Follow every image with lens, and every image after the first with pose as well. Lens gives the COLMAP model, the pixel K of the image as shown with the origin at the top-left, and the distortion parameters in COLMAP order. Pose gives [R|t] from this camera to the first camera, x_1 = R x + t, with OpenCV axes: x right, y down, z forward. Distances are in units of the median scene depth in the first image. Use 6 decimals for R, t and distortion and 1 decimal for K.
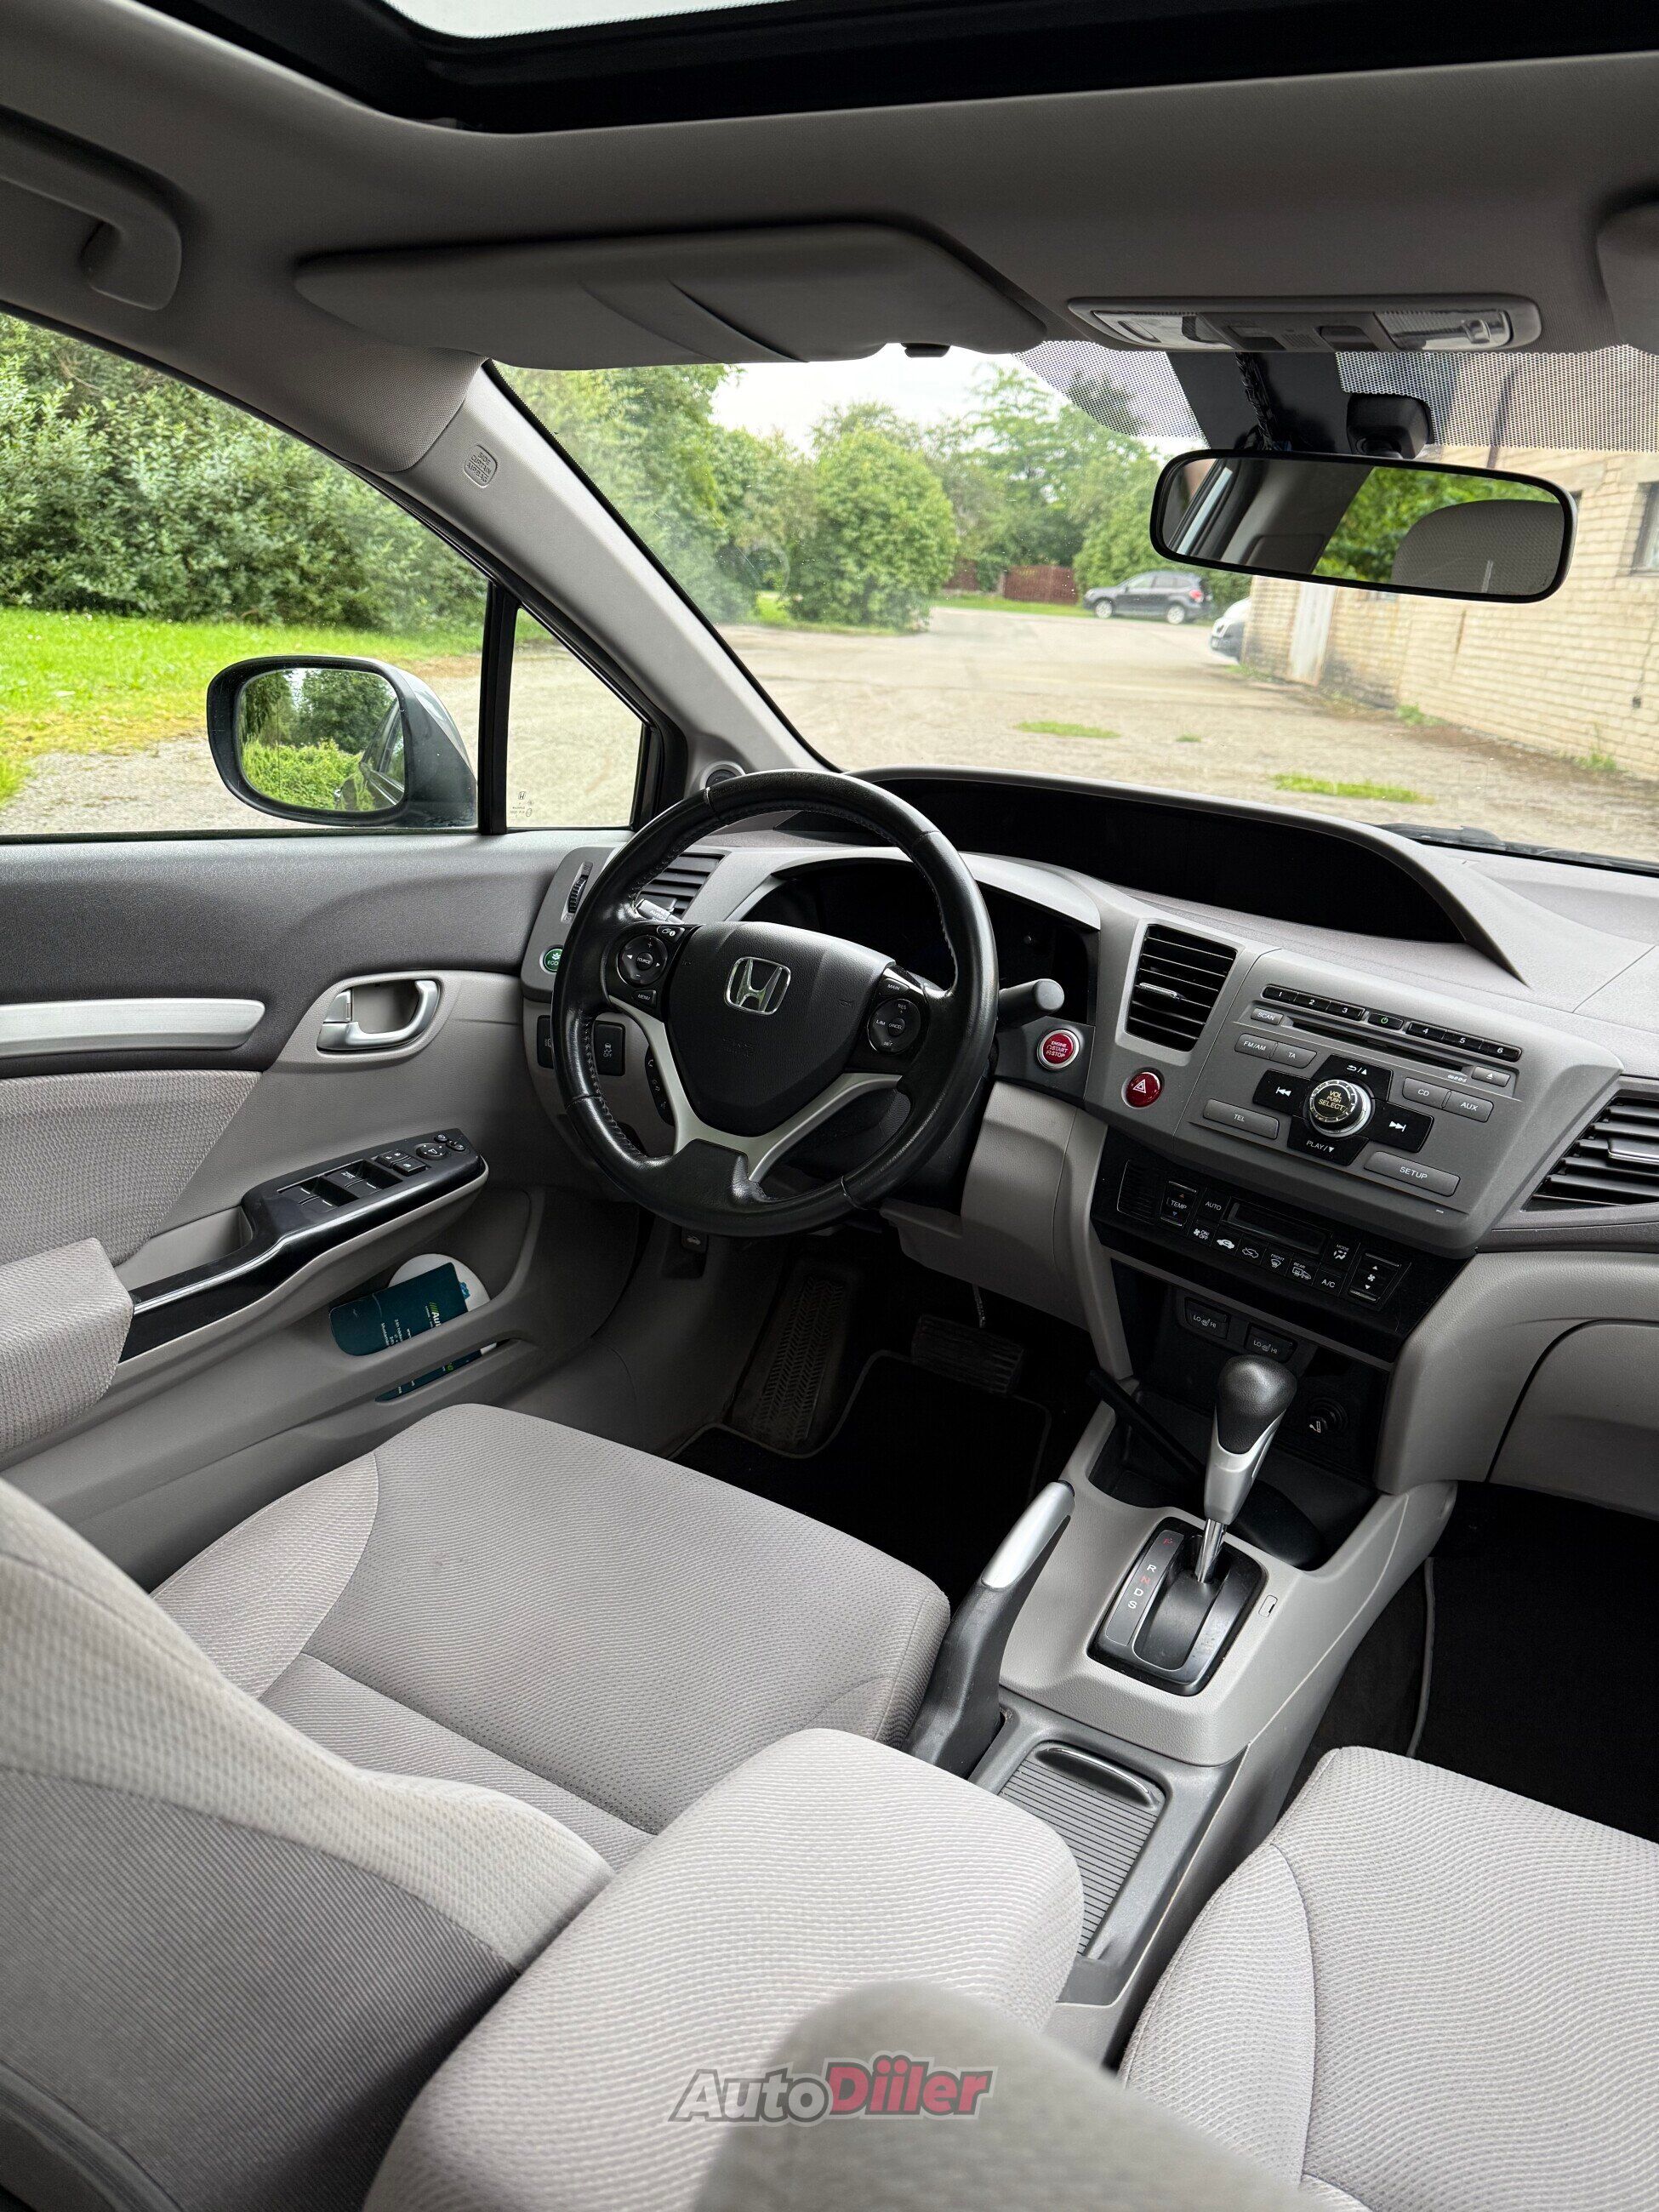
lens RADIAL K [[1556.8, 0, 853.8], [0, 1556.8, 1126.5], [0, 0, 1]] dist [0.012462, -0.027170]
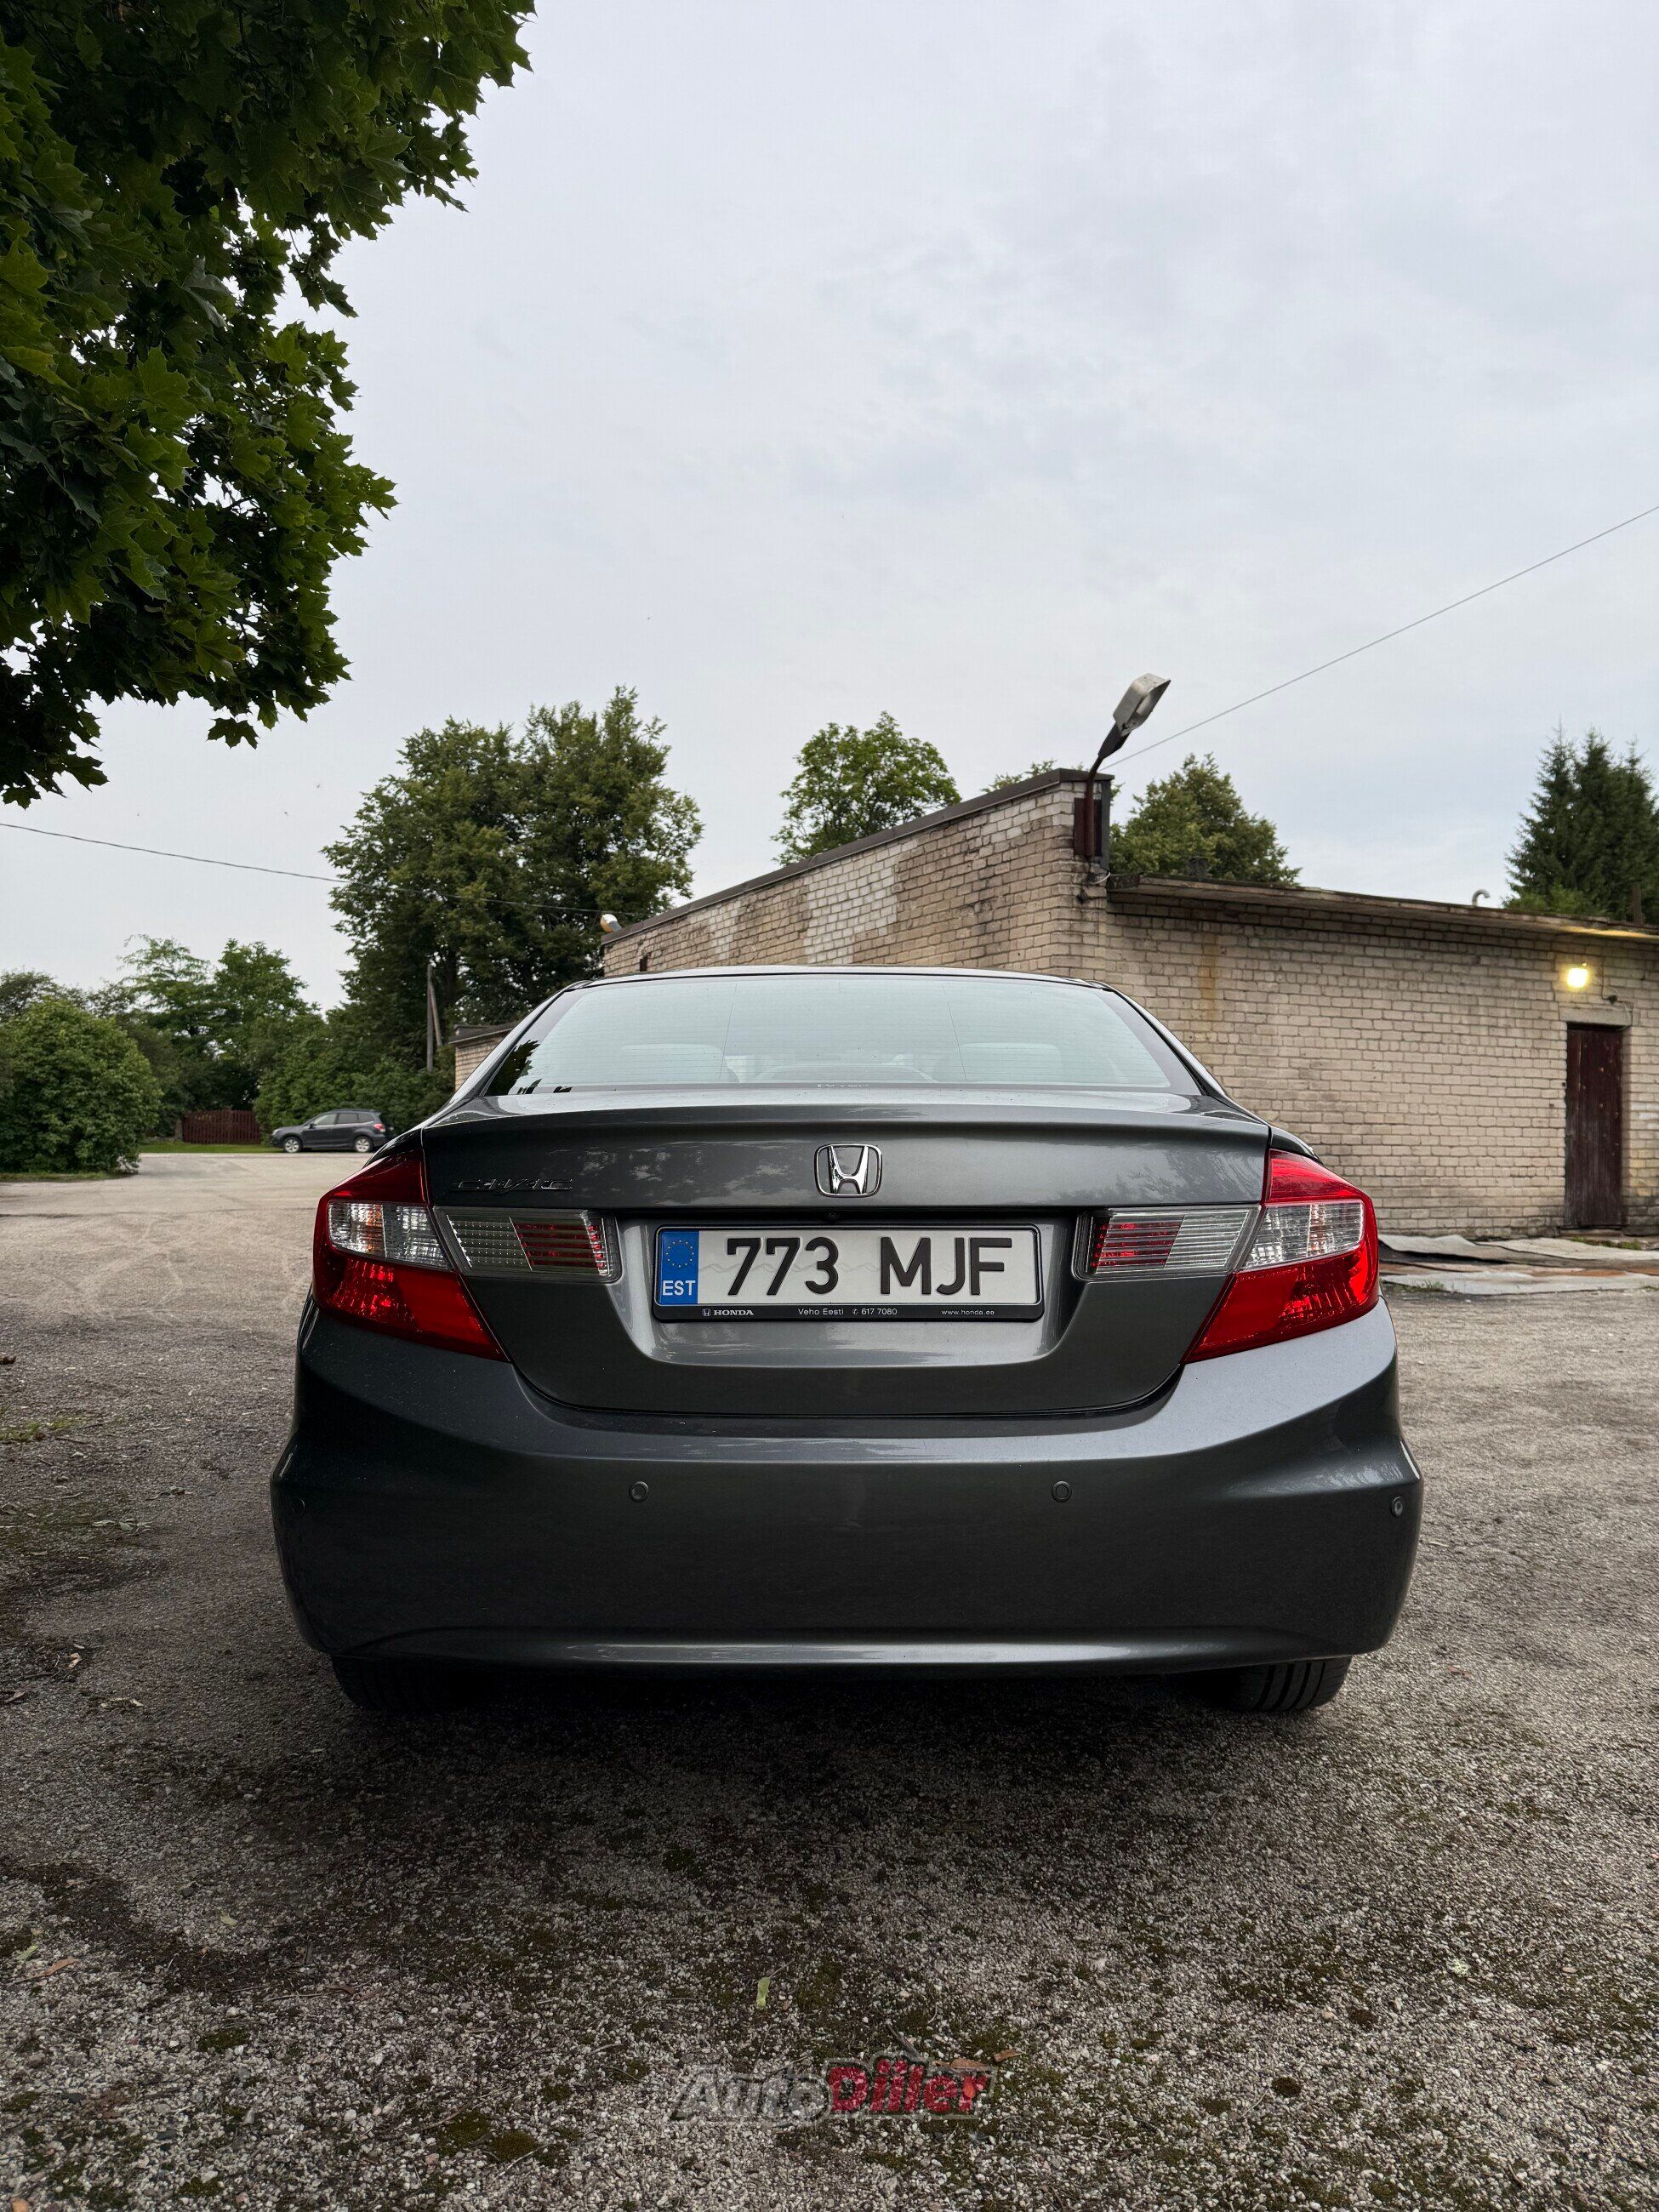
lens RADIAL K [[1556.8, 0, 821.6], [0, 1556.8, 1123.7], [0, 0, 1]] dist [0.012462, -0.027170]
pose [[0.872243, -0.066722, 0.484499, -0.139670], [0.219868, 0.938394, -0.266599, 0.072484], [-0.436863, 0.339065, 0.833178, -0.204565]]
